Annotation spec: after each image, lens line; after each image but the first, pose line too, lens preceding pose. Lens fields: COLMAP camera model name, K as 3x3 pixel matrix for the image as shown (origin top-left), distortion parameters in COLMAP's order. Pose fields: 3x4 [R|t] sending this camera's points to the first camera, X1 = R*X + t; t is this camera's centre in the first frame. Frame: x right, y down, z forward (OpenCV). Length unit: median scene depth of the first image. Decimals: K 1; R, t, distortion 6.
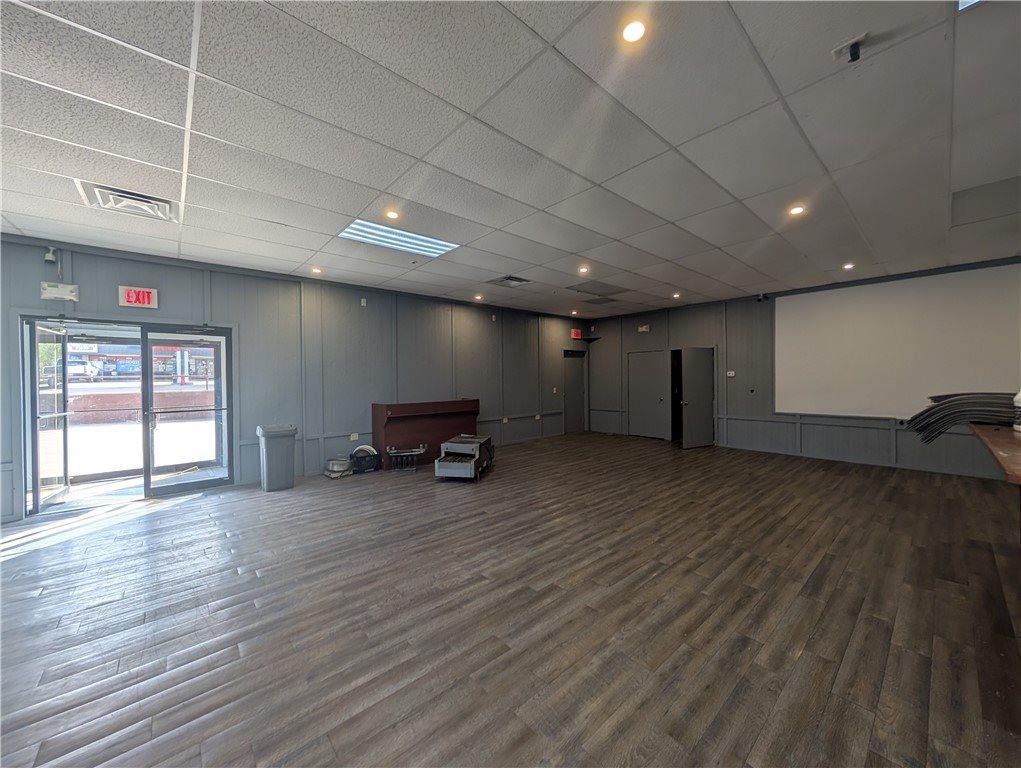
lens RADIAL K [[383.8, 0, 508.3], [0, 383.8, 381.0], [0, 0, 1]] dist [-0.002372, -0.000214]
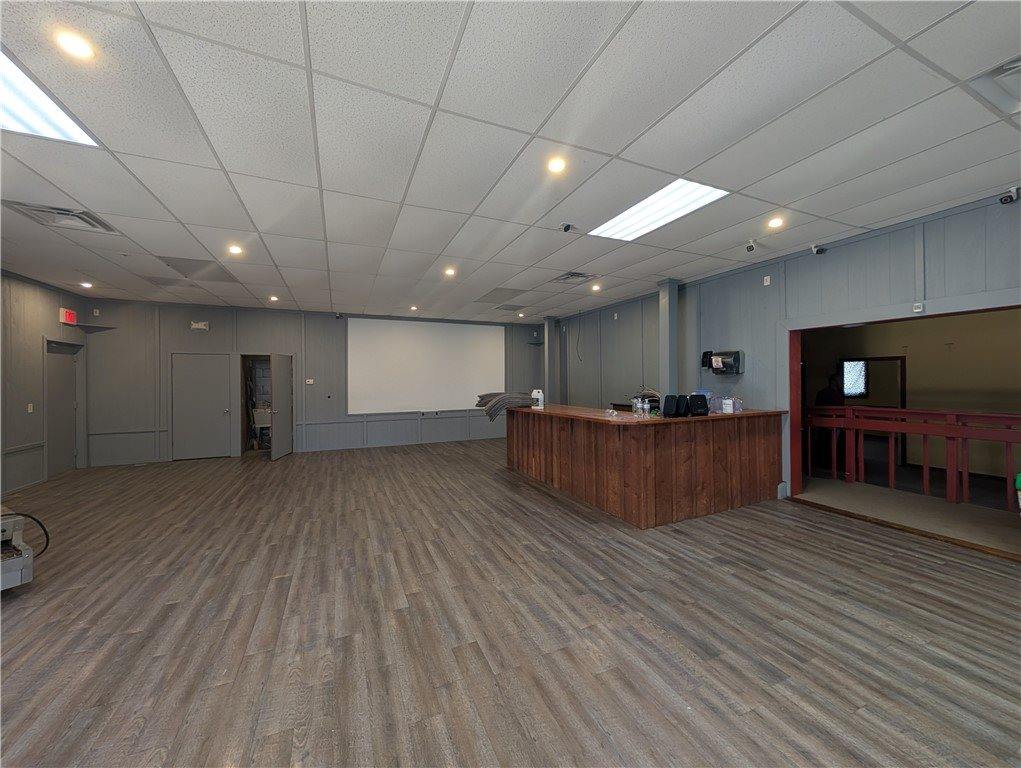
lens RADIAL K [[383.8, 0, 508.3], [0, 383.8, 381.0], [0, 0, 1]] dist [-0.002372, -0.000214]
pose [[0.298818, 0.007619, 0.954280, -0.403077], [0.010592, 0.999880, -0.011300, -0.004205], [-0.954251, 0.013484, 0.298701, 0.240751]]
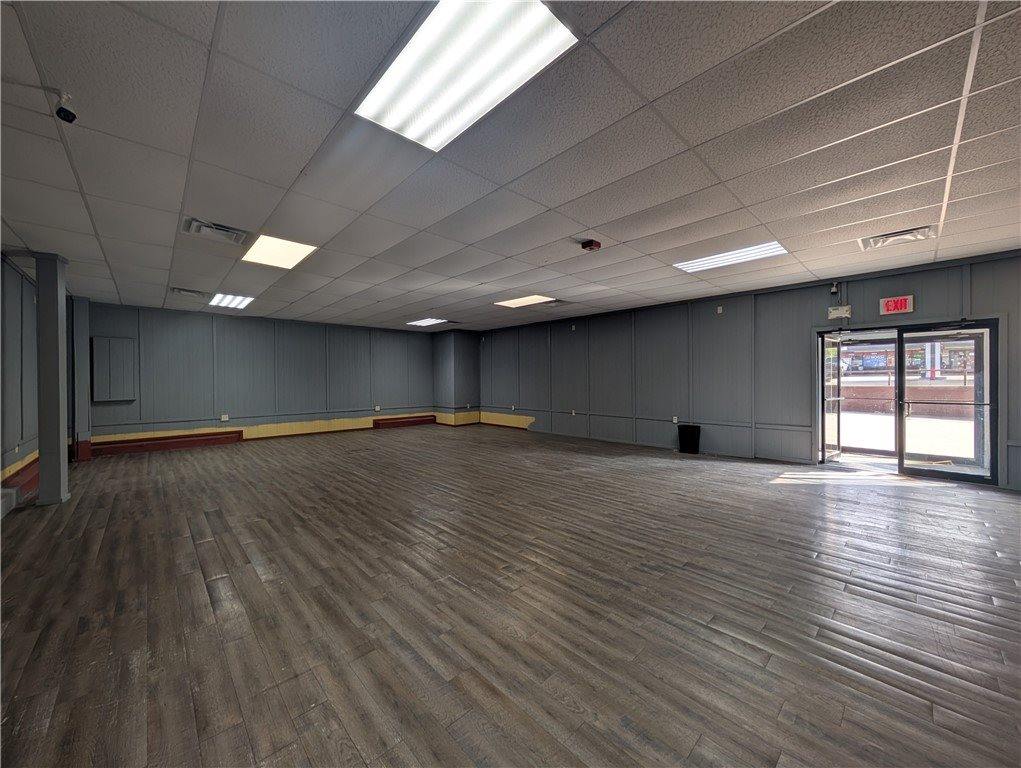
lens RADIAL K [[383.8, 0, 508.3], [0, 383.8, 381.0], [0, 0, 1]] dist [-0.002372, -0.000214]
pose [[0.030913, 0.014808, -0.999412, 0.178380], [-0.000404, 0.999890, 0.014803, 0.001272], [0.999522, -0.000054, 0.030916, -0.226526]]
